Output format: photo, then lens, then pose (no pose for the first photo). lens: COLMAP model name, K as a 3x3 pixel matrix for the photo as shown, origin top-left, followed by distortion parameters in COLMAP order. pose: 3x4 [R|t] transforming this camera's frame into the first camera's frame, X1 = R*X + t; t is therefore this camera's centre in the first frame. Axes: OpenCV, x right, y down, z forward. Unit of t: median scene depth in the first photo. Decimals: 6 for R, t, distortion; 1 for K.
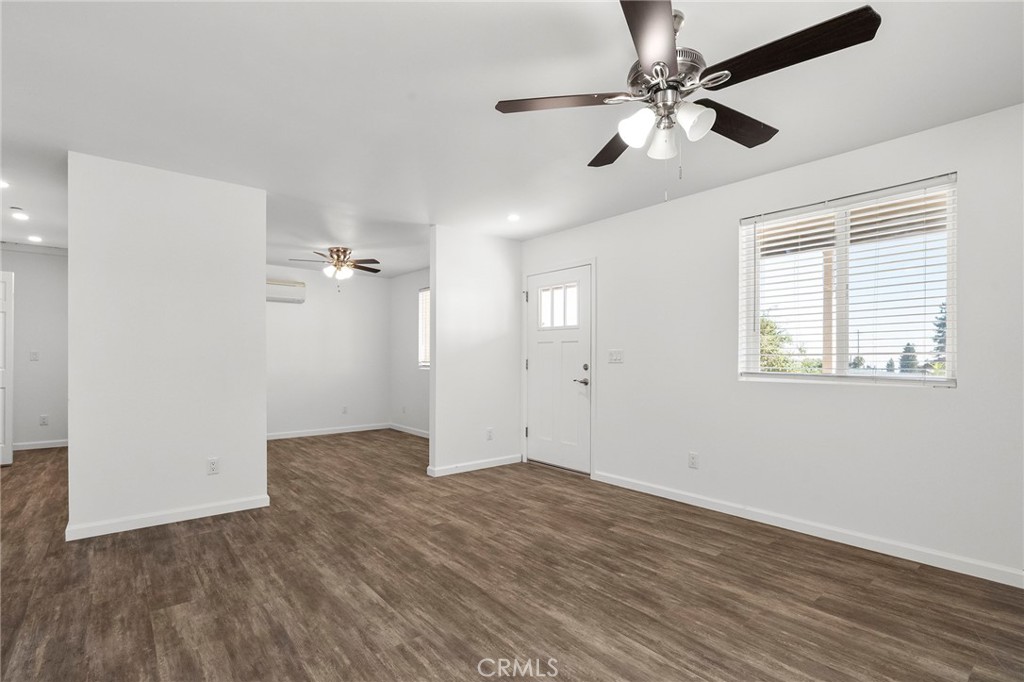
lens RADIAL K [[484.5, 0, 511.9], [0, 484.5, 357.5], [0, 0, 1]] dist [-0.001093, -0.000533]
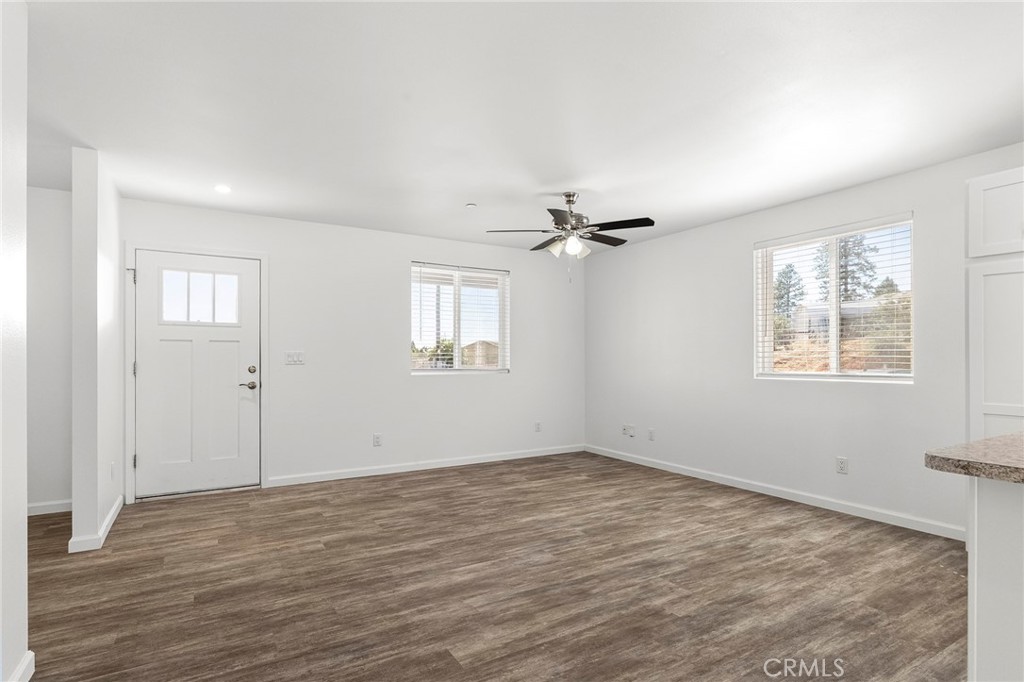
lens RADIAL K [[518.1, 0, 509.3], [0, 518.1, 362.1], [0, 0, 1]] dist [0.000864, 0.000735]
pose [[0.152321, -0.007261, 0.988304, -0.906163], [-0.000852, 0.999972, 0.007478, -0.002660], [-0.988331, -0.001981, 0.152311, 0.446153]]
